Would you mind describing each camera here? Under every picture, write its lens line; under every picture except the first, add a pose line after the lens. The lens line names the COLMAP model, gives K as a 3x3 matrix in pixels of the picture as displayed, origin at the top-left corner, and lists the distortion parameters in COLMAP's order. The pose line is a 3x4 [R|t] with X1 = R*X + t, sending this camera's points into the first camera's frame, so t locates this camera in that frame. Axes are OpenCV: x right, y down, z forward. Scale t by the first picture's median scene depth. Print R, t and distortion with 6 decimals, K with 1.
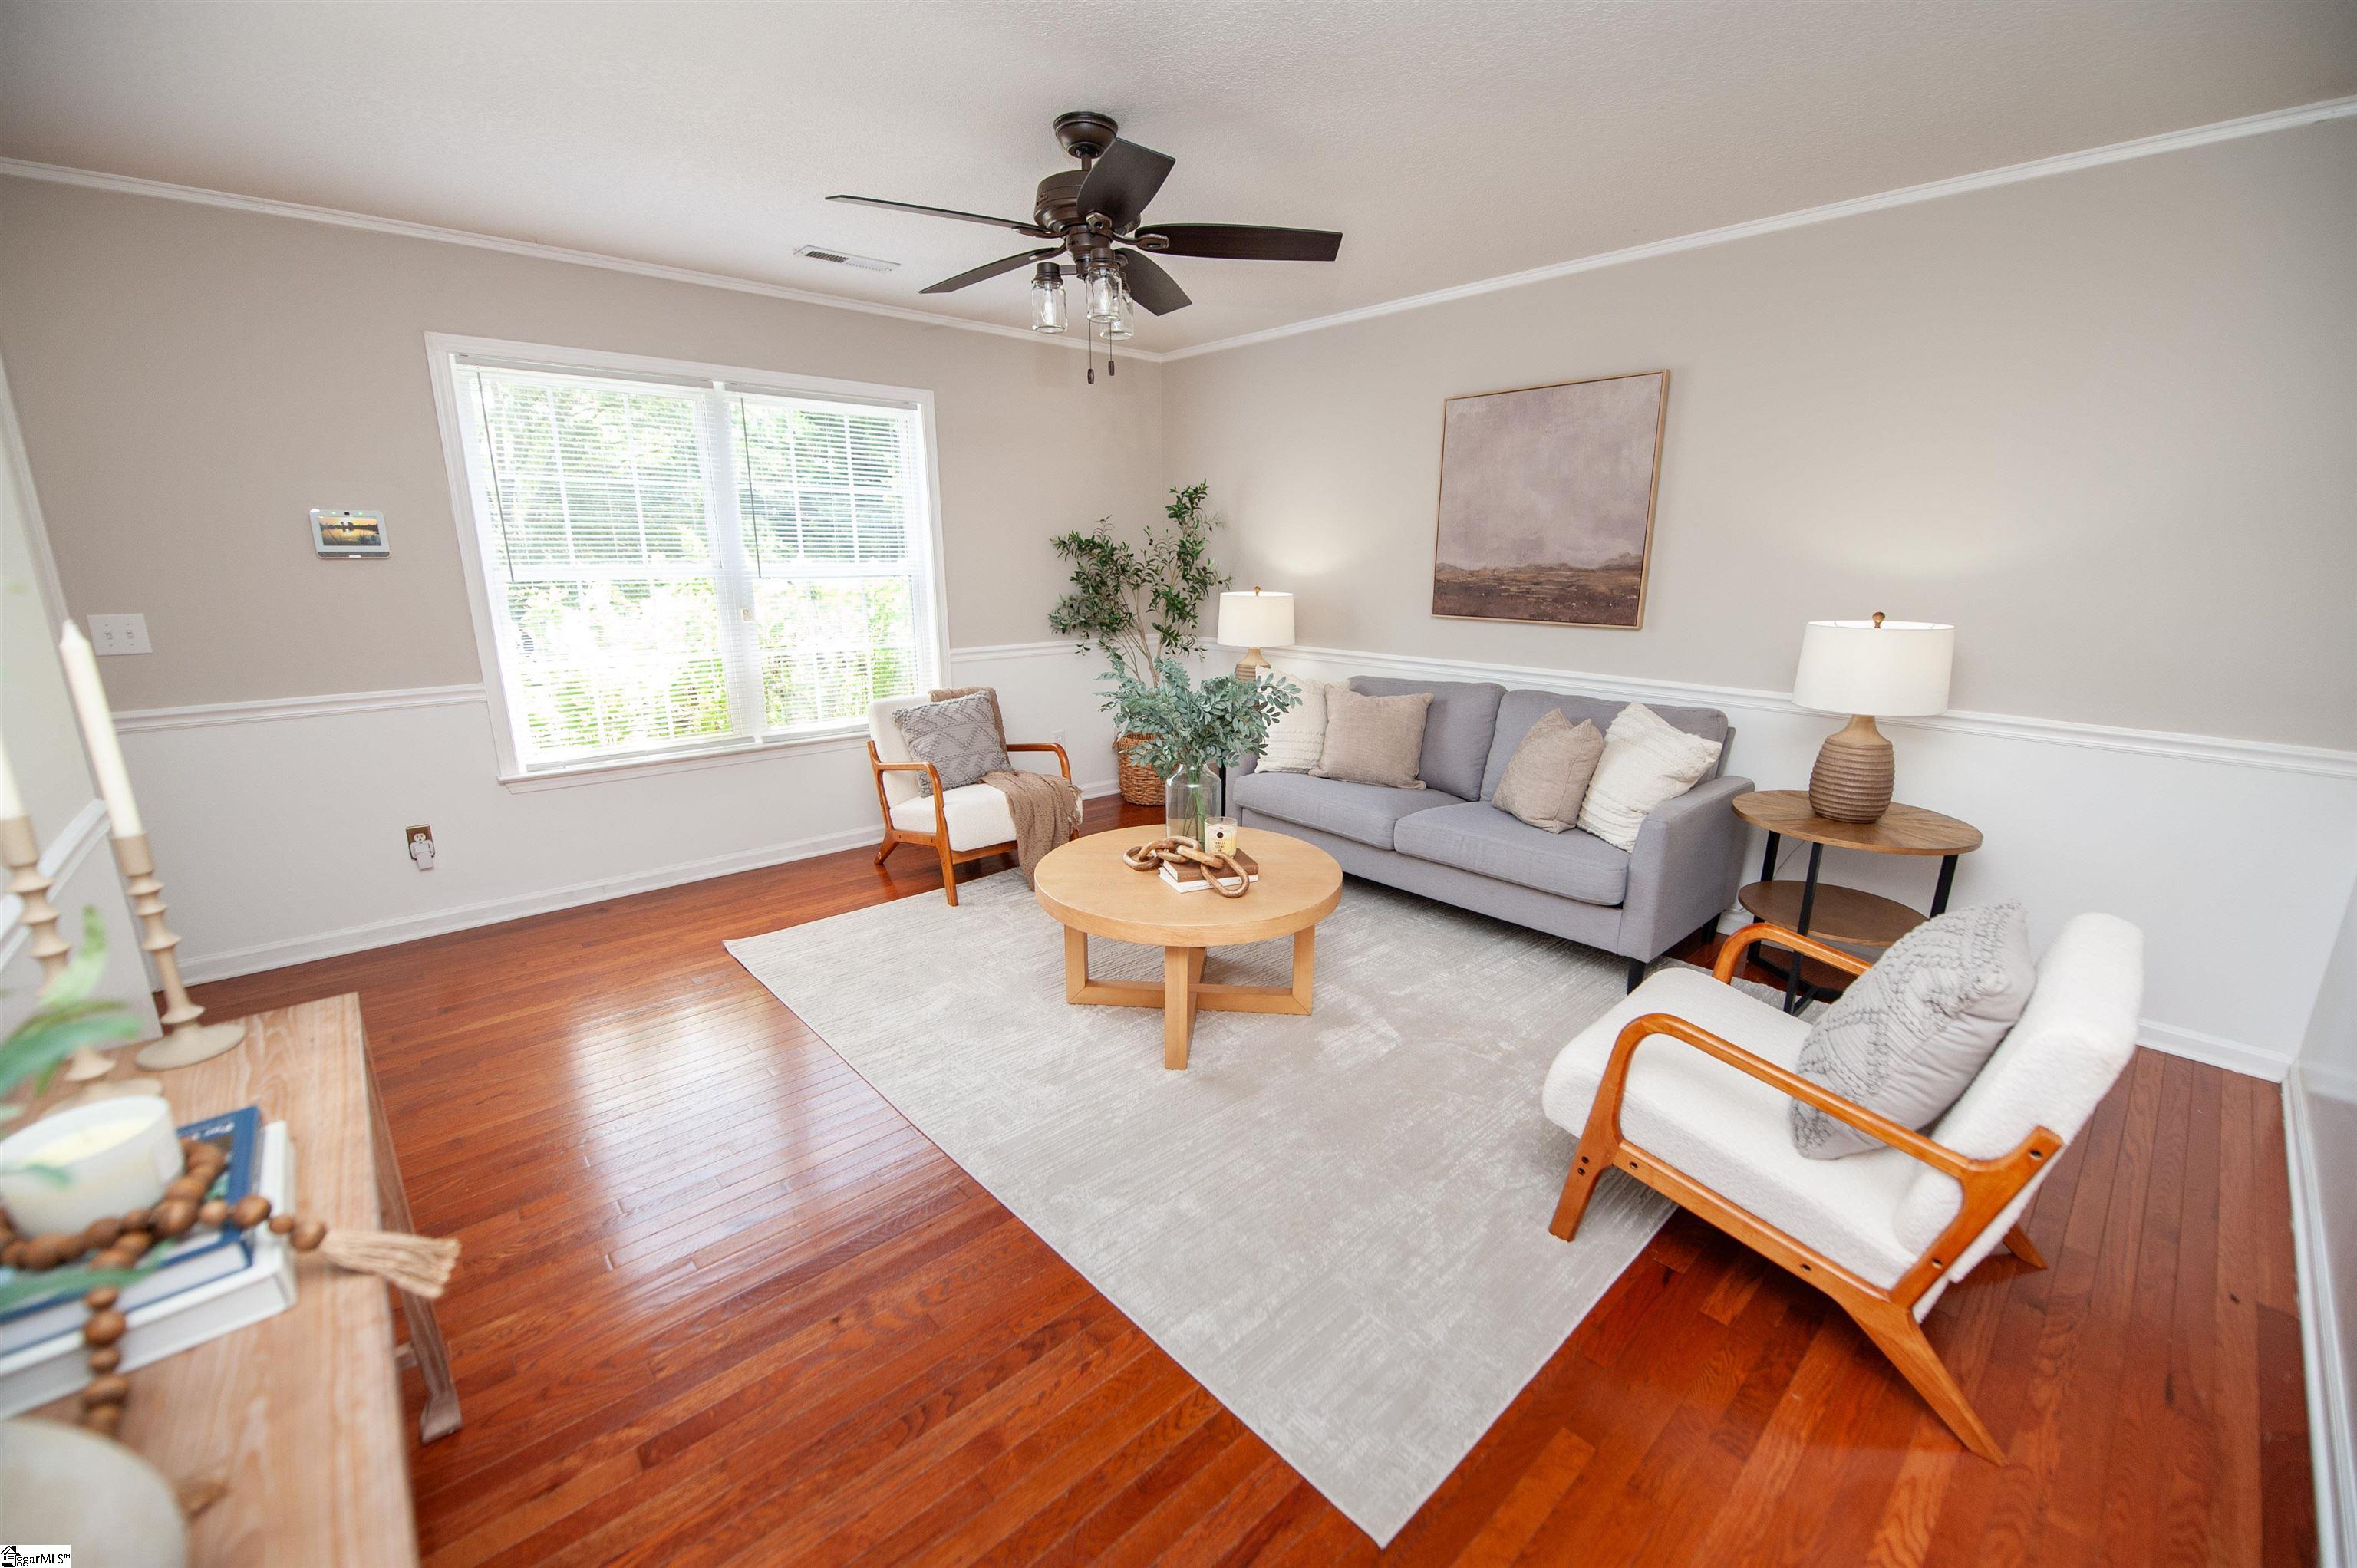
lens RADIAL K [[941.8, 0, 1163.4], [0, 941.8, 784.4], [0, 0, 1]] dist [-0.000271, -0.000028]
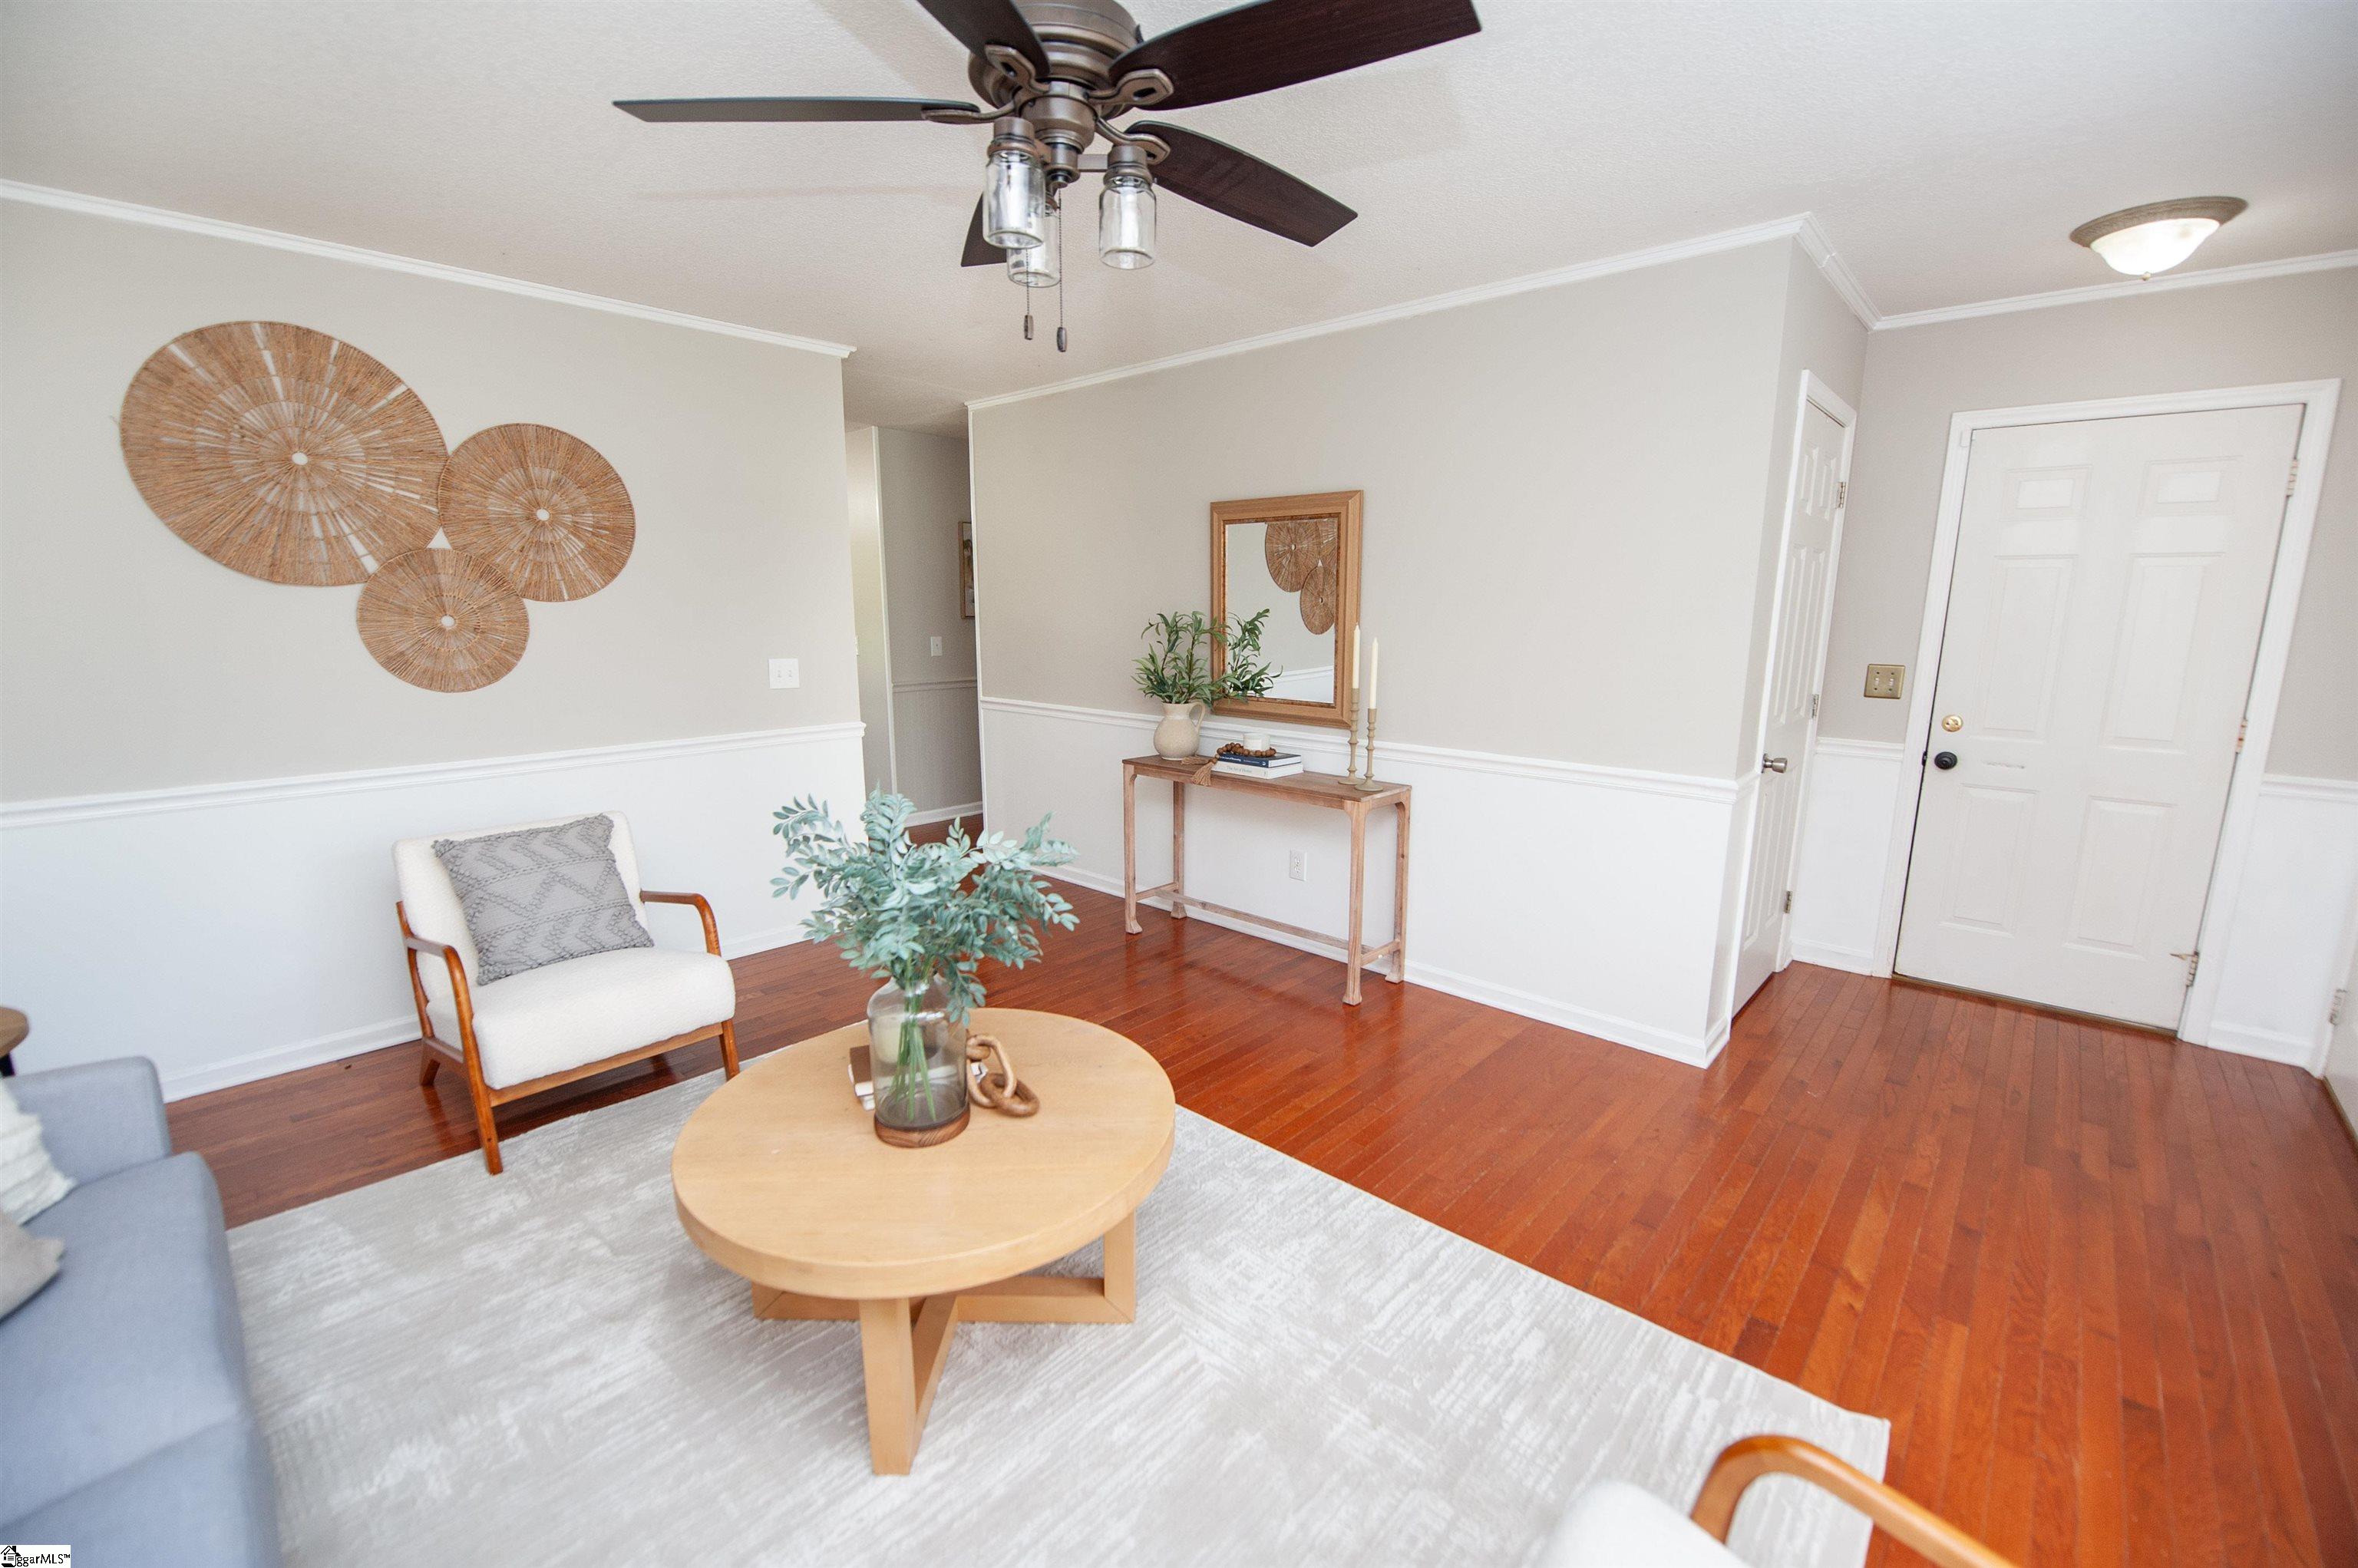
lens RADIAL K [[942.2, 0, 1163.9], [0, 942.2, 784.4], [0, 0, 1]] dist [-0.000271, -0.000028]
pose [[0.981238, -0.040604, -0.188475, 0.319009], [0.040826, 0.999163, -0.002705, -0.102461], [0.188427, -0.005040, 0.982074, 0.455052]]
